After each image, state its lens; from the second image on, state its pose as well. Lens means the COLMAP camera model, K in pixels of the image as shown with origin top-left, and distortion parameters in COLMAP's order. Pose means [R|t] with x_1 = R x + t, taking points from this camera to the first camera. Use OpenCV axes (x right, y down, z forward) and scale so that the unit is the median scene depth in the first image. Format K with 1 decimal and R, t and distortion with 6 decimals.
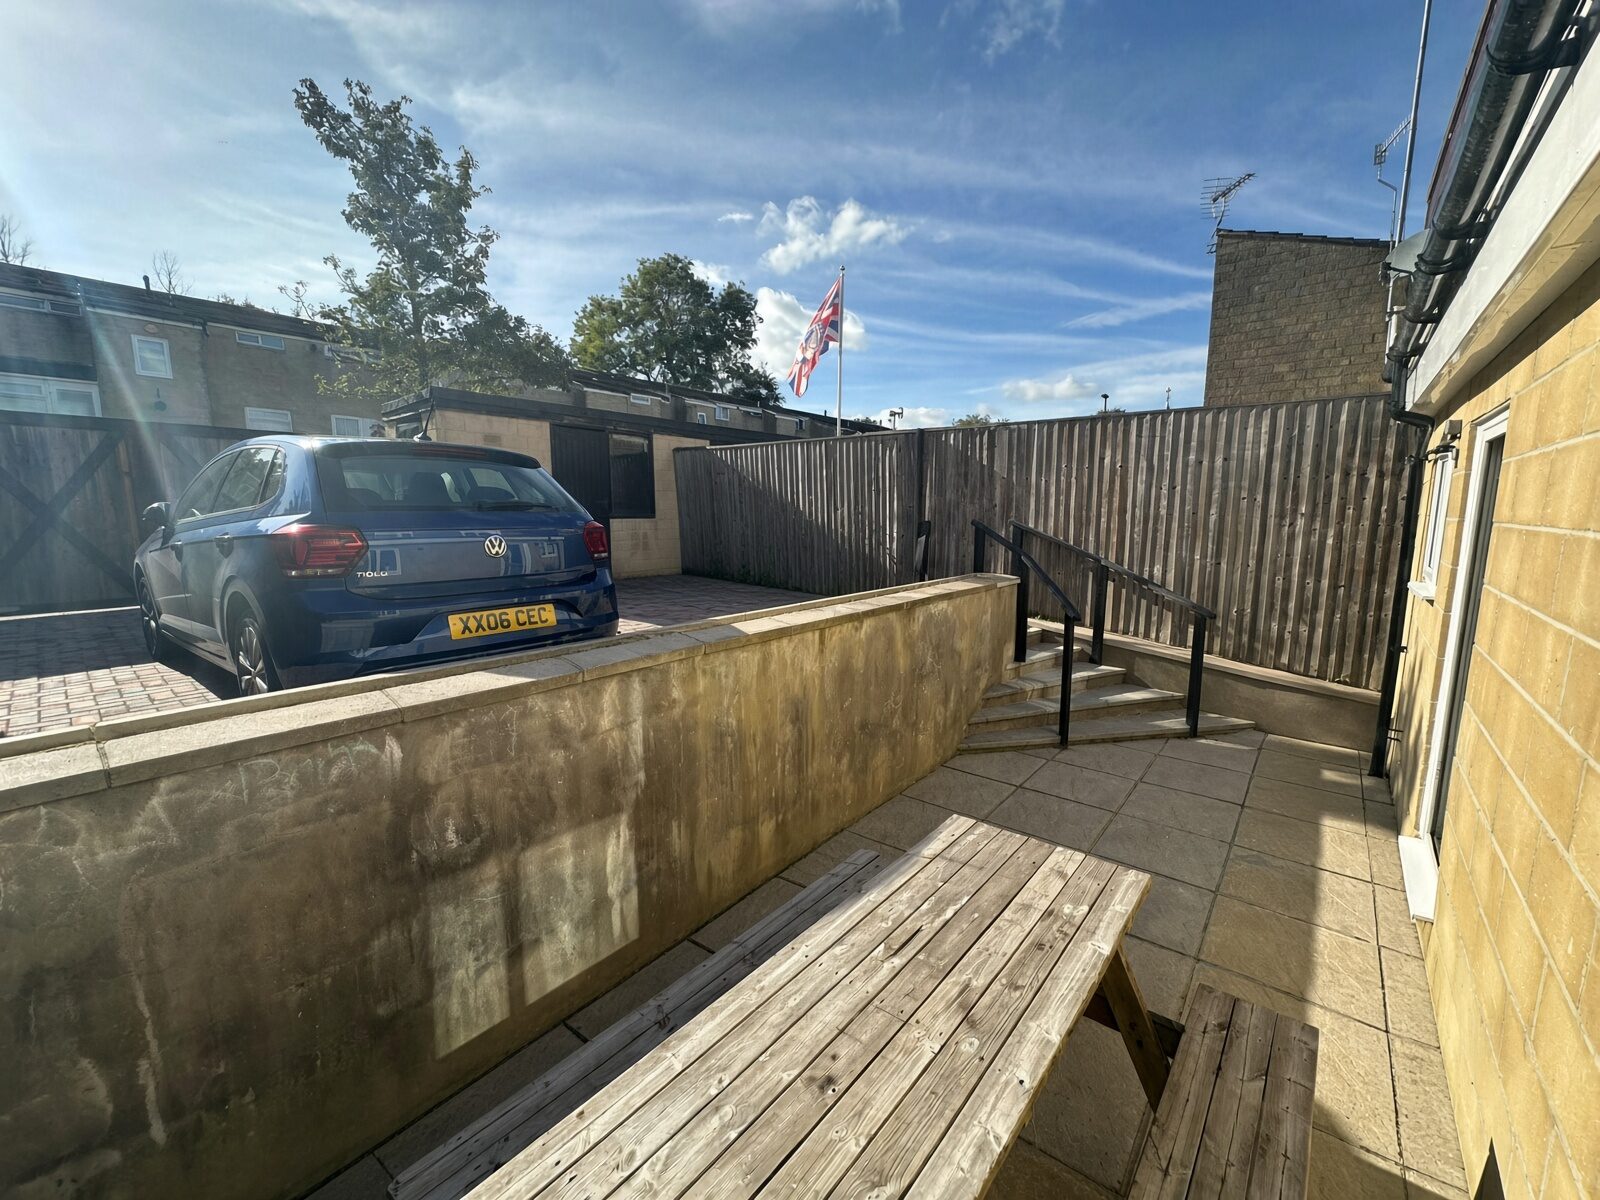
lens RADIAL K [[643.1, 0, 801.1], [0, 643.1, 609.7], [0, 0, 1]] dist [-0.002267, 0.000724]
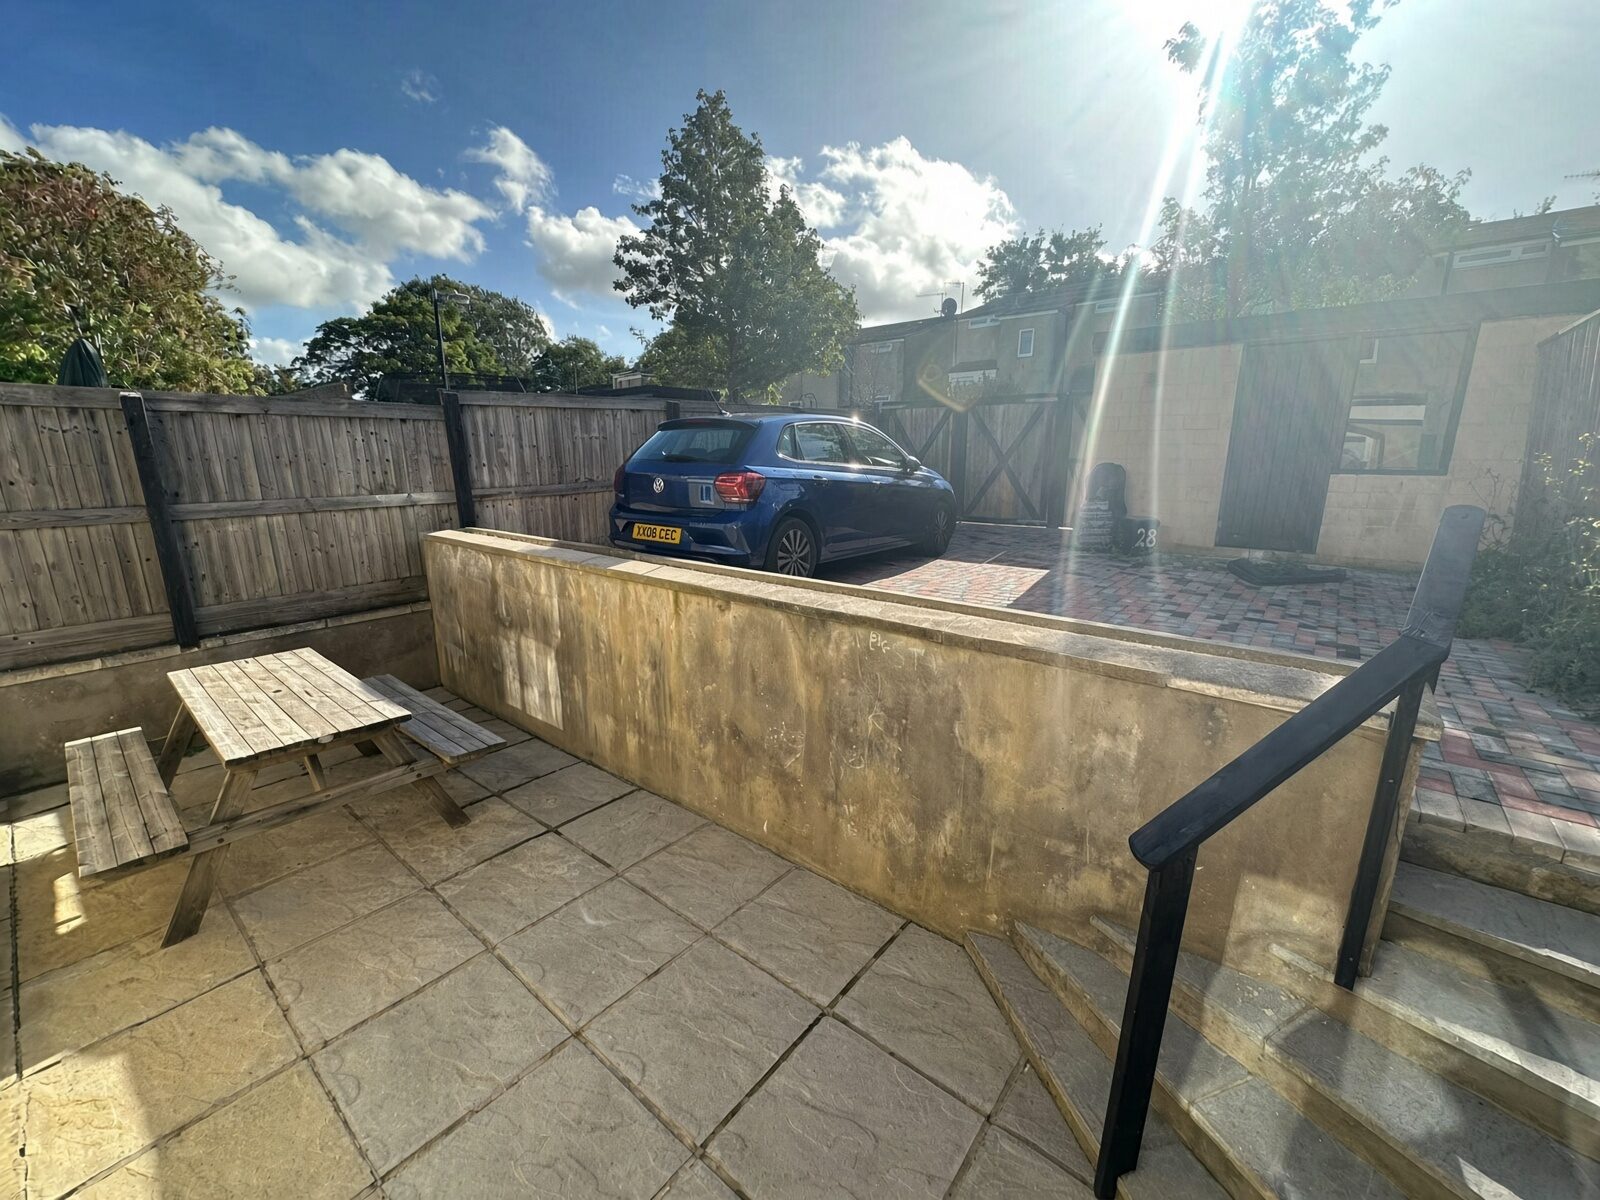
lens RADIAL K [[643.1, 0, 798.3], [0, 643.1, 603.4], [0, 0, 1]] dist [-0.002267, 0.000724]
pose [[0.004905, 0.226228, -0.974062, 1.074849], [-0.153470, 0.962704, 0.222817, -0.214608], [0.988141, 0.148396, 0.039441, 1.265845]]
